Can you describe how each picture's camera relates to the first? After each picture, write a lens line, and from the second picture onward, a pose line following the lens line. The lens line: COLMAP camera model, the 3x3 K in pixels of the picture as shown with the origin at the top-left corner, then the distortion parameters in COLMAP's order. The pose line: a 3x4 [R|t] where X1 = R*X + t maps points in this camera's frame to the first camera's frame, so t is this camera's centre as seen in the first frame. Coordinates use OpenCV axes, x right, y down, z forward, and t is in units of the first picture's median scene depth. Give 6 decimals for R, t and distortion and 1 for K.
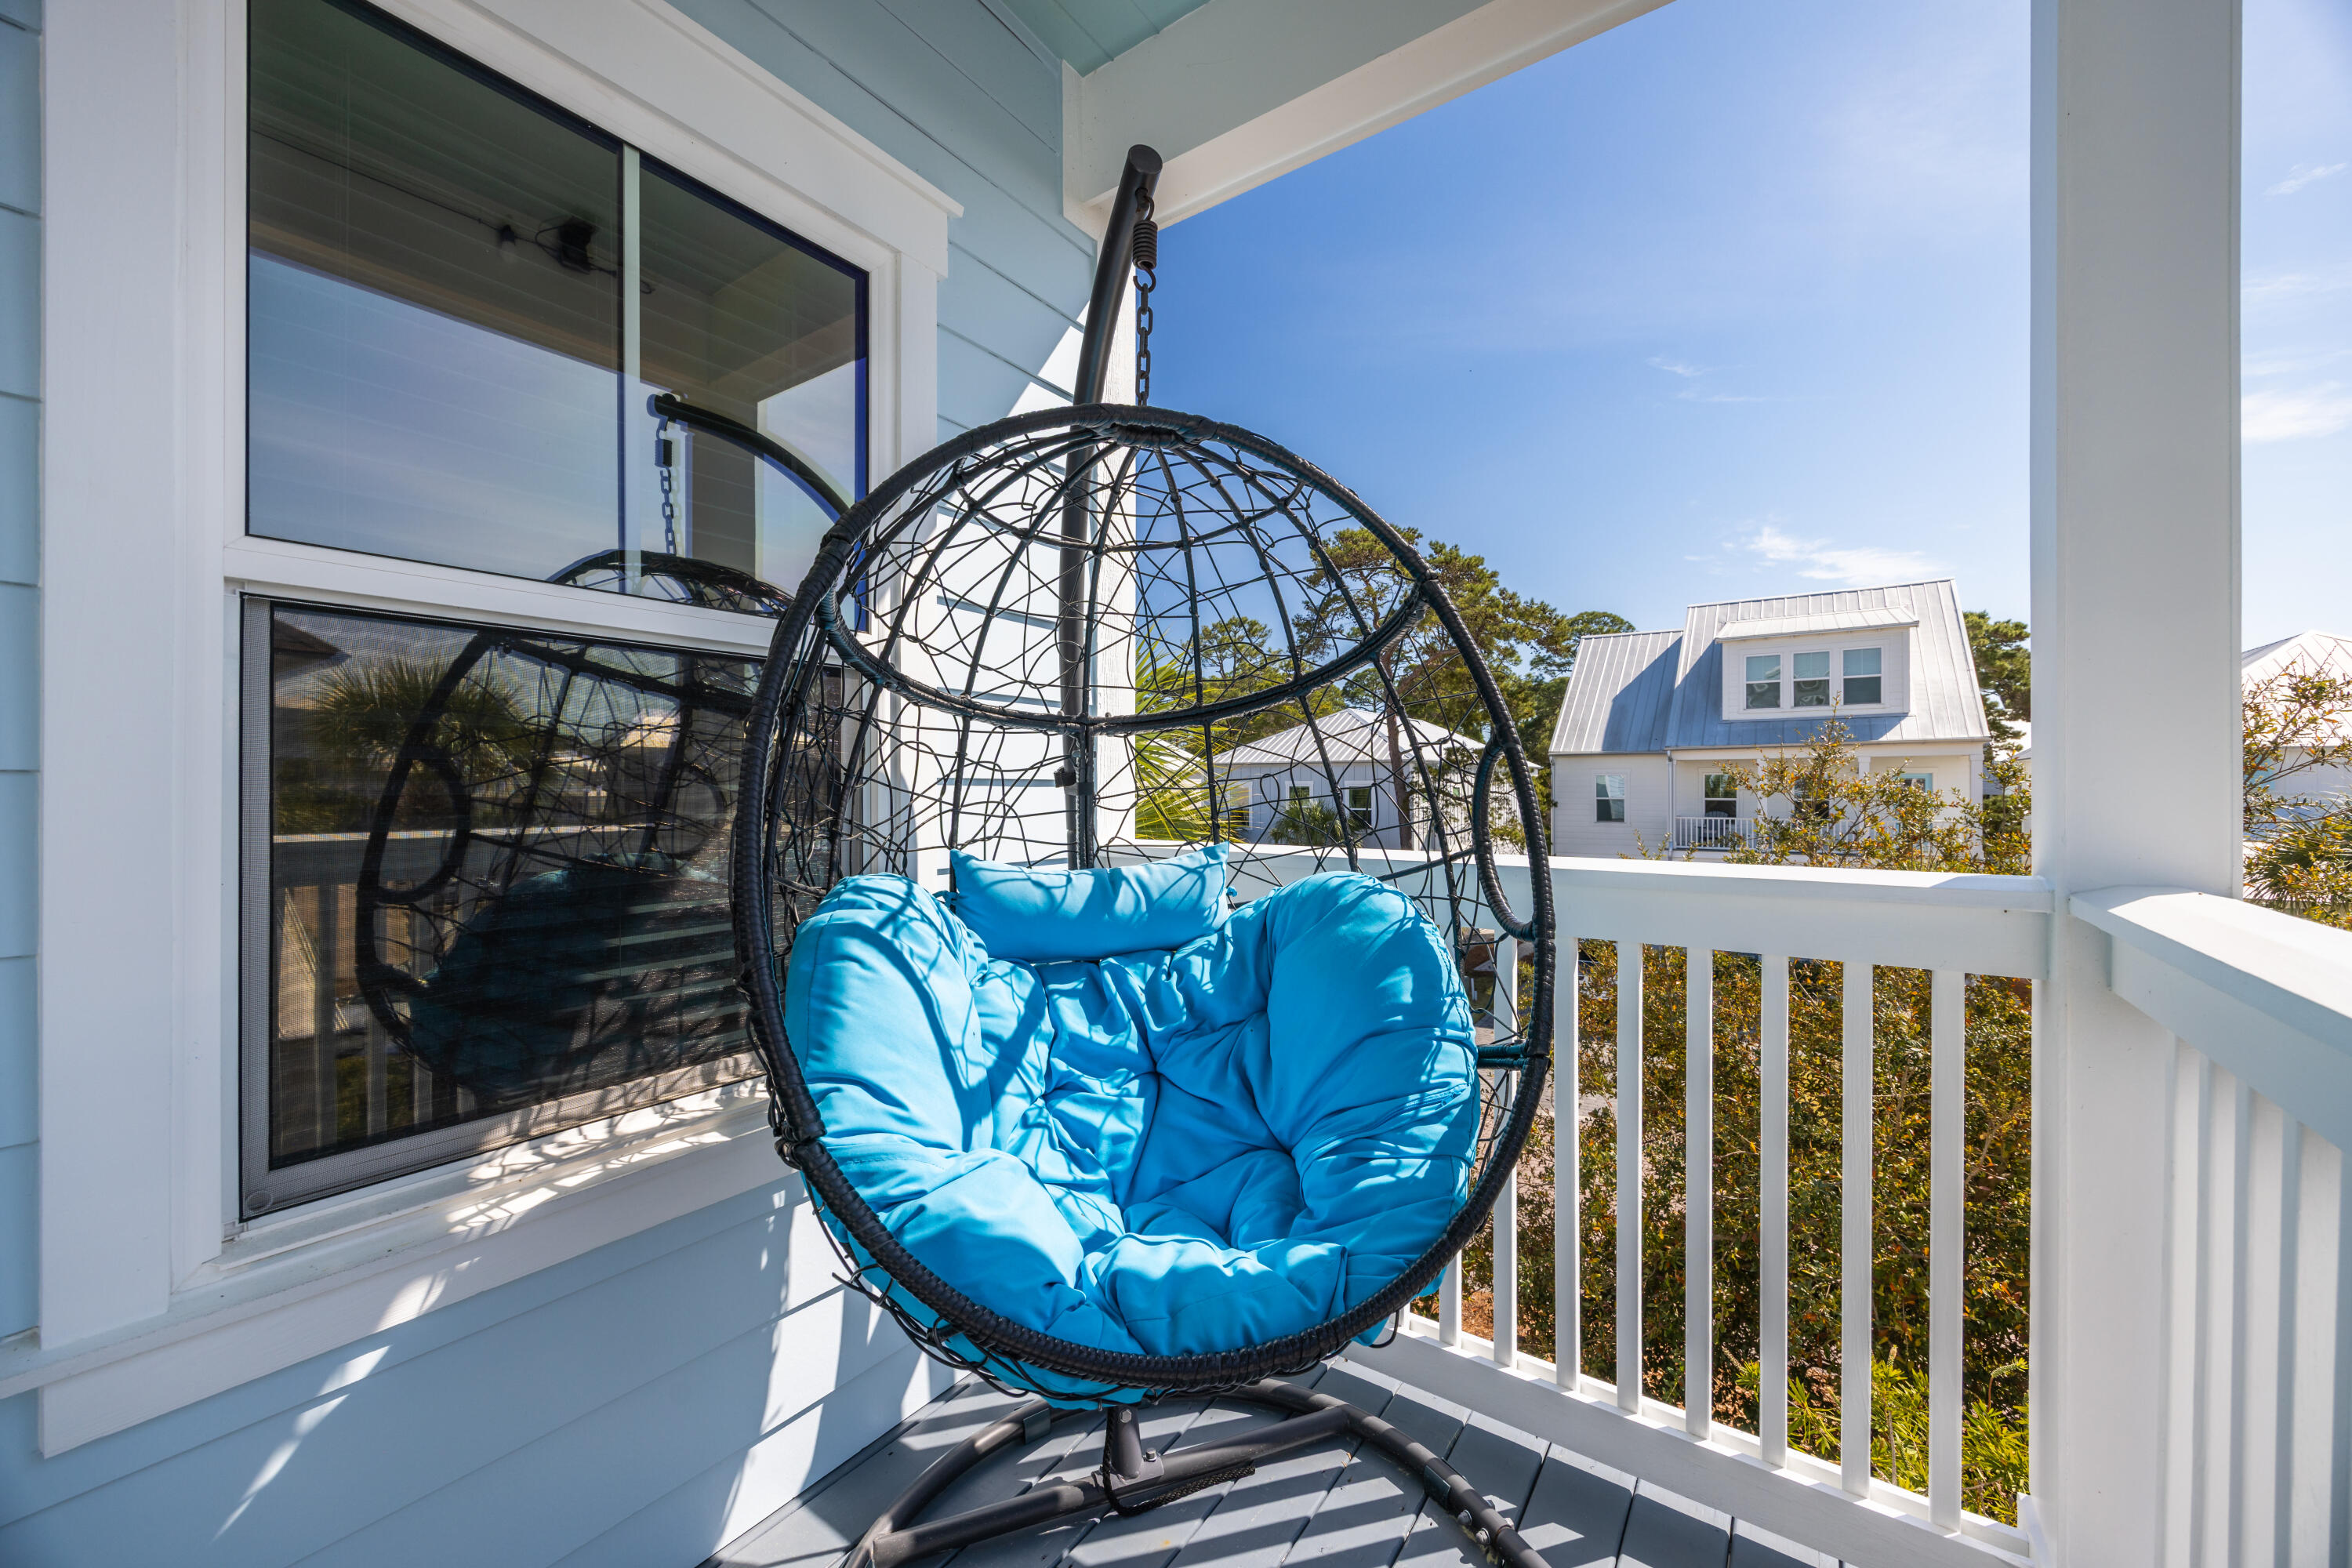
lens RADIAL K [[913.2, 0, 1177.9], [0, 913.2, 789.7], [0, 0, 1]] dist [-0.000471, 0.000049]
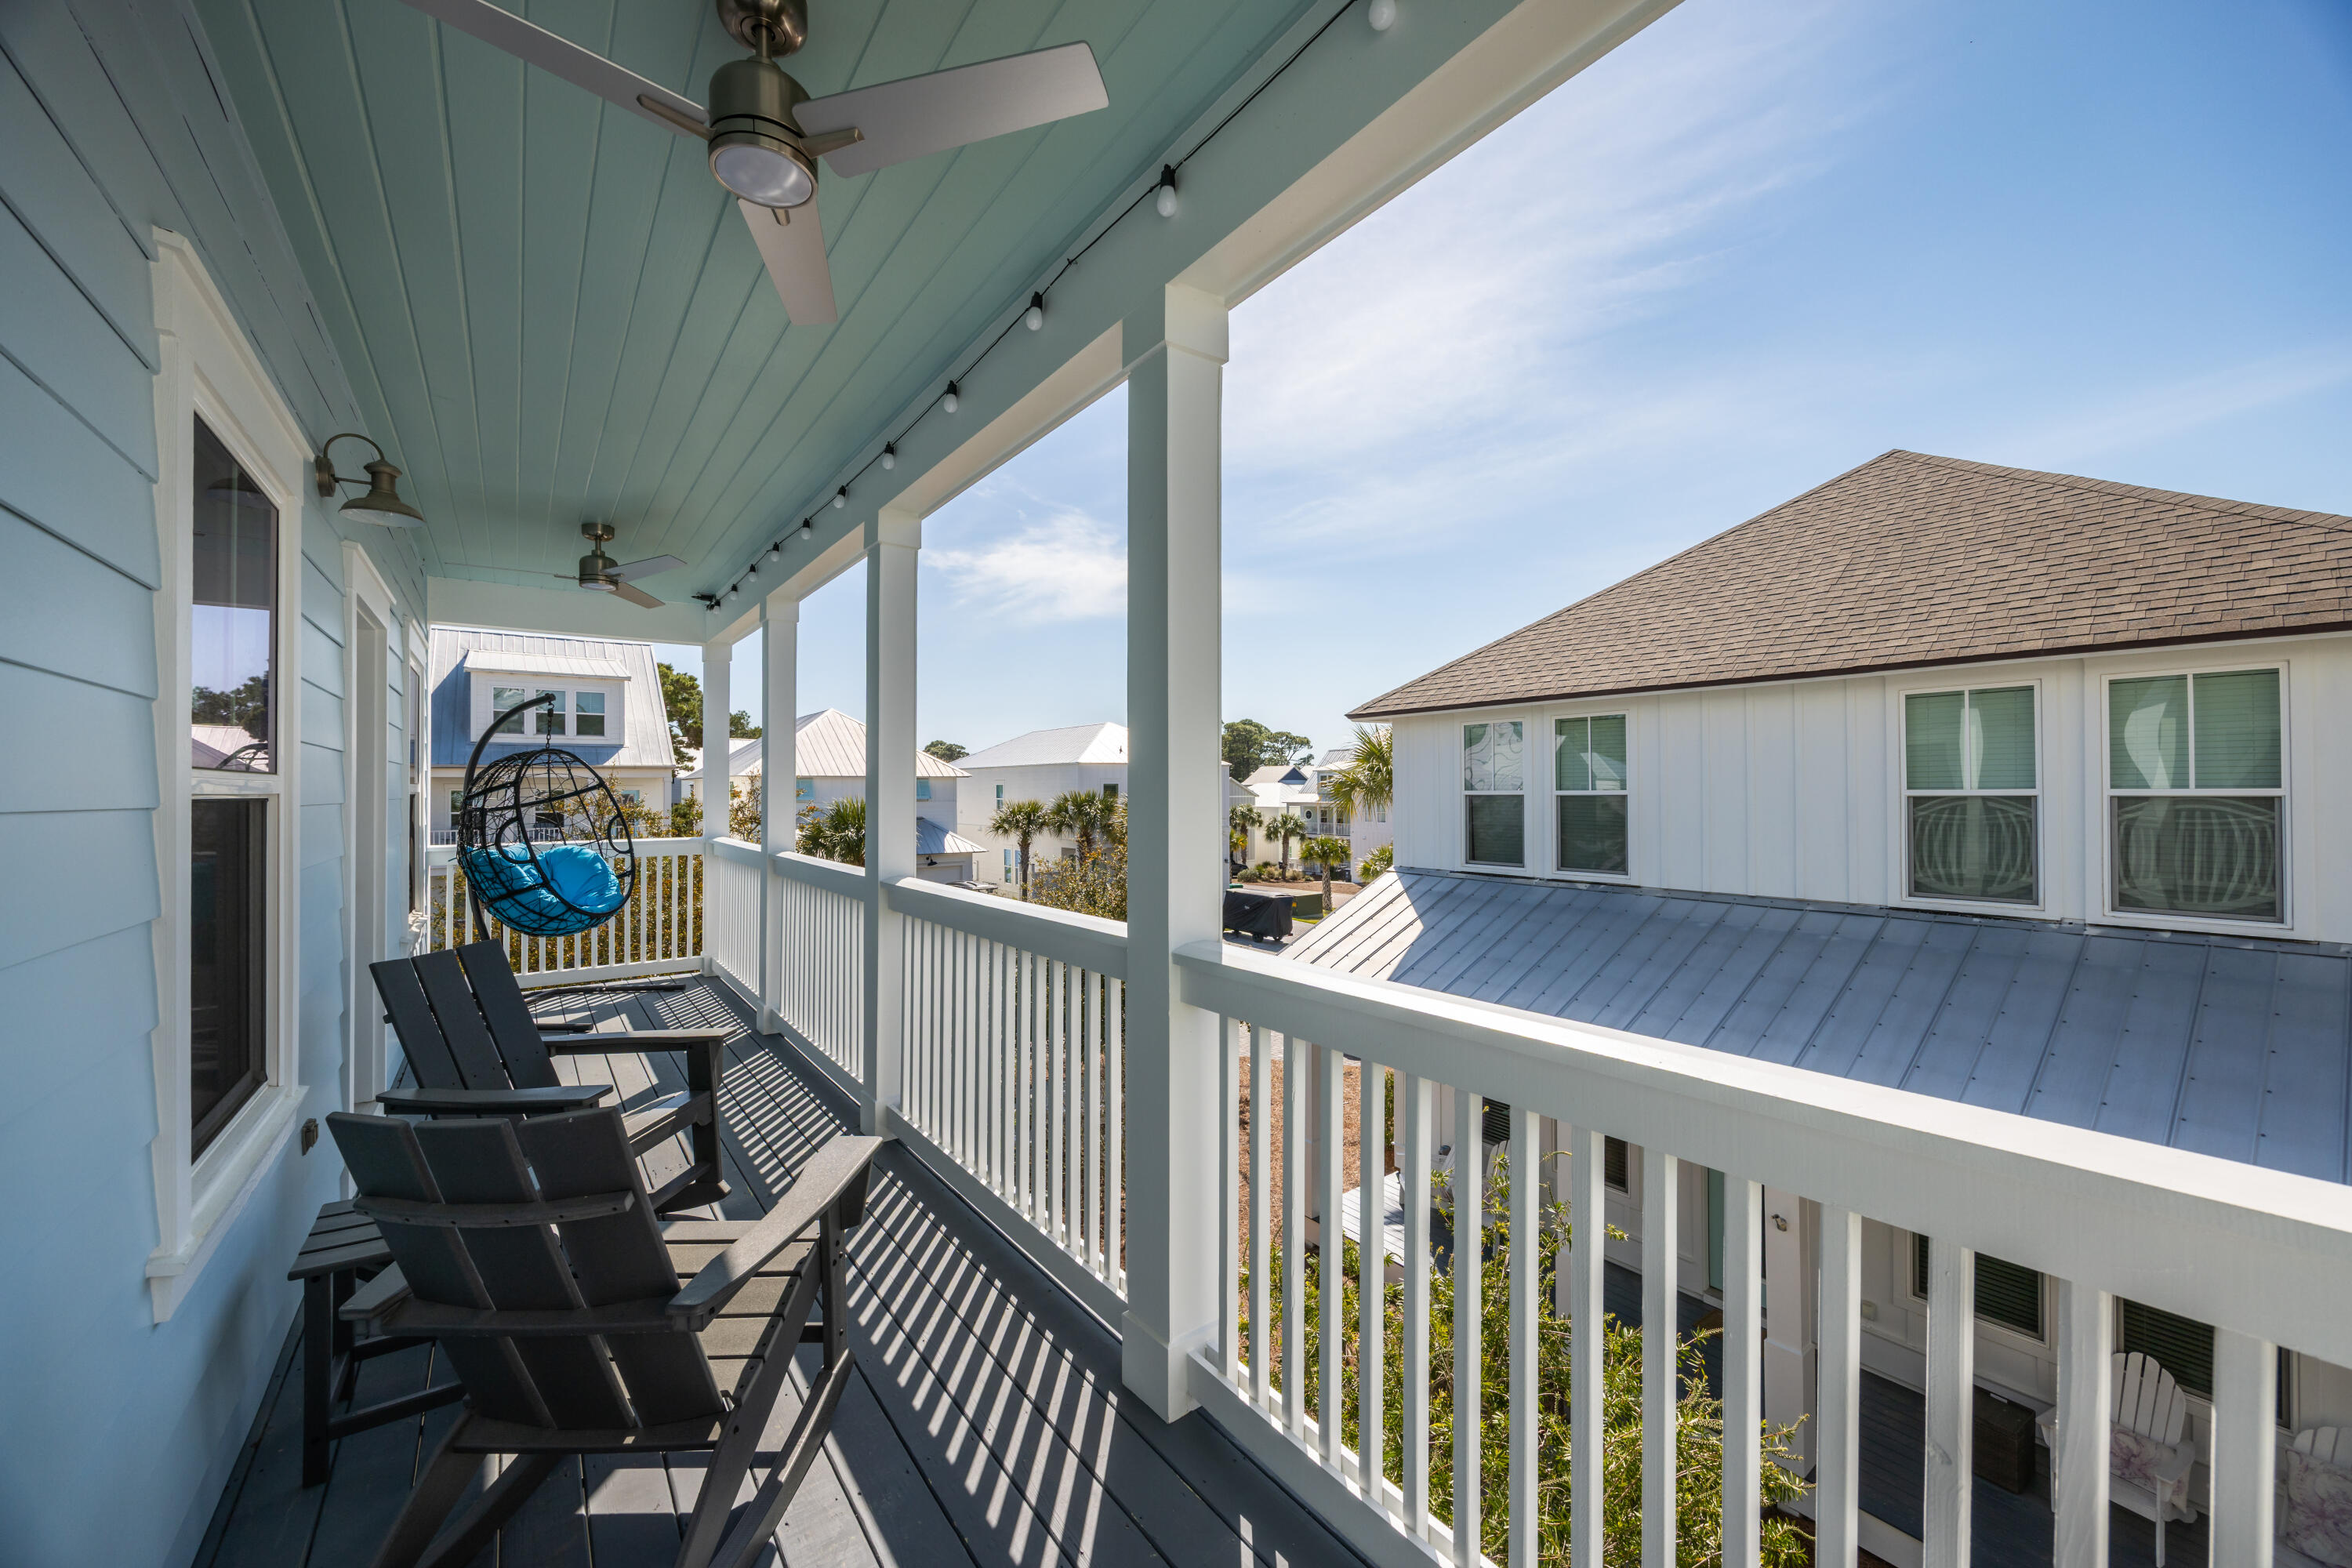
lens RADIAL K [[913.2, 0, 1177.5], [0, 913.2, 799.4], [0, 0, 1]] dist [-0.000471, 0.000049]
pose [[0.331259, -0.003751, 0.943533, -0.159413], [0.001724, 0.999993, 0.003370, -0.007882], [-0.943538, 0.000511, 0.331263, -0.169830]]
